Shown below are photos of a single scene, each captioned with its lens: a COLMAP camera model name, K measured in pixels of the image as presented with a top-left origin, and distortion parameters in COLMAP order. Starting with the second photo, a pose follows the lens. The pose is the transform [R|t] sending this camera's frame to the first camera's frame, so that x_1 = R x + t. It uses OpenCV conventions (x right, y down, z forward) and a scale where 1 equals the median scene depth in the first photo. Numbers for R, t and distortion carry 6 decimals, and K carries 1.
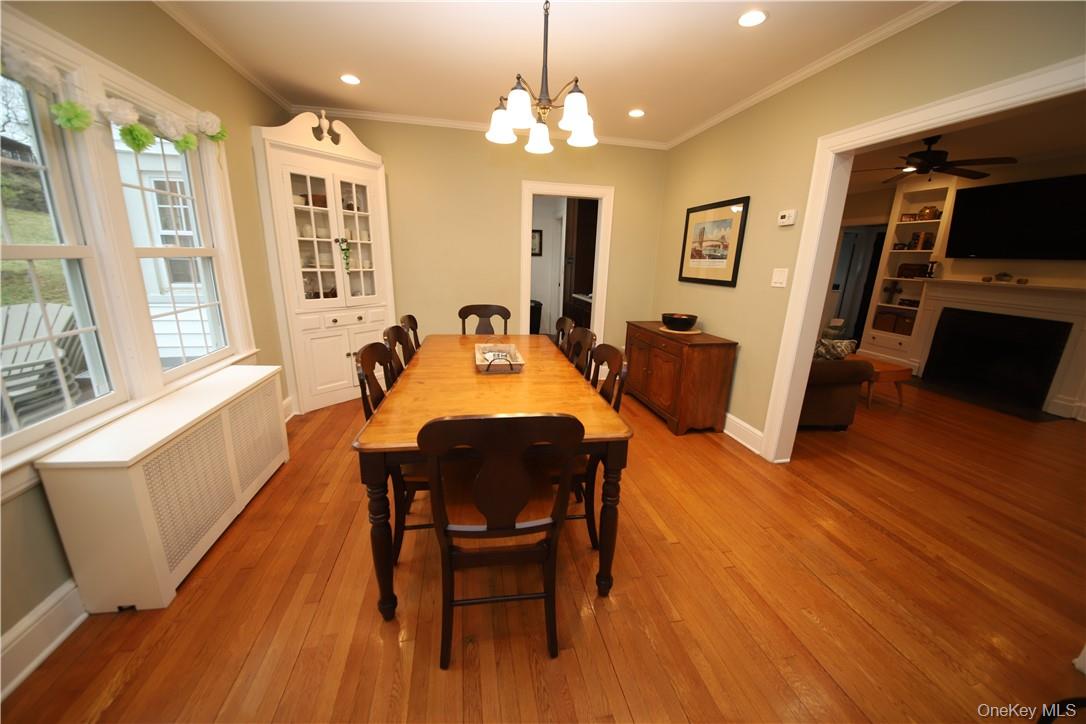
lens RADIAL K [[387.4, 0, 543.0], [0, 387.4, 362.0], [0, 0, 1]] dist [-0.024953, 0.000041]
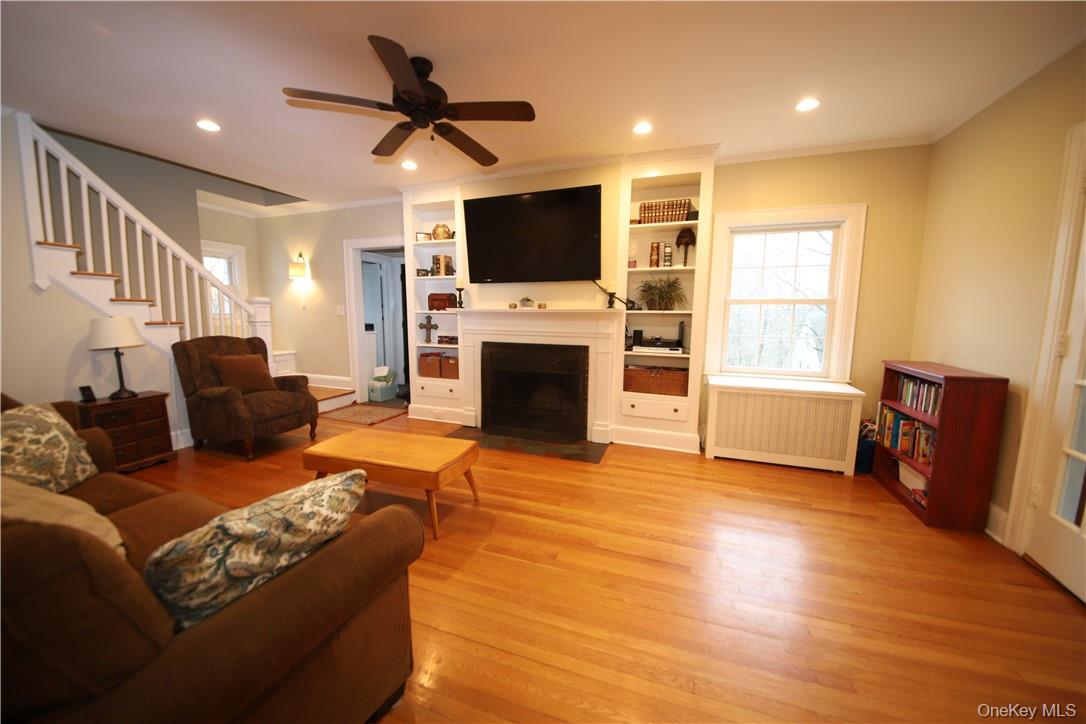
lens RADIAL K [[374.9, 0, 543.0], [0, 374.9, 362.0], [0, 0, 1]] dist [0.001841, -0.015589]
pose [[0.519341, -0.129285, 0.844731, 0.420203], [0.230341, 0.973083, 0.007315, -0.075432], [-0.822939, 0.190777, 0.535141, 0.443540]]
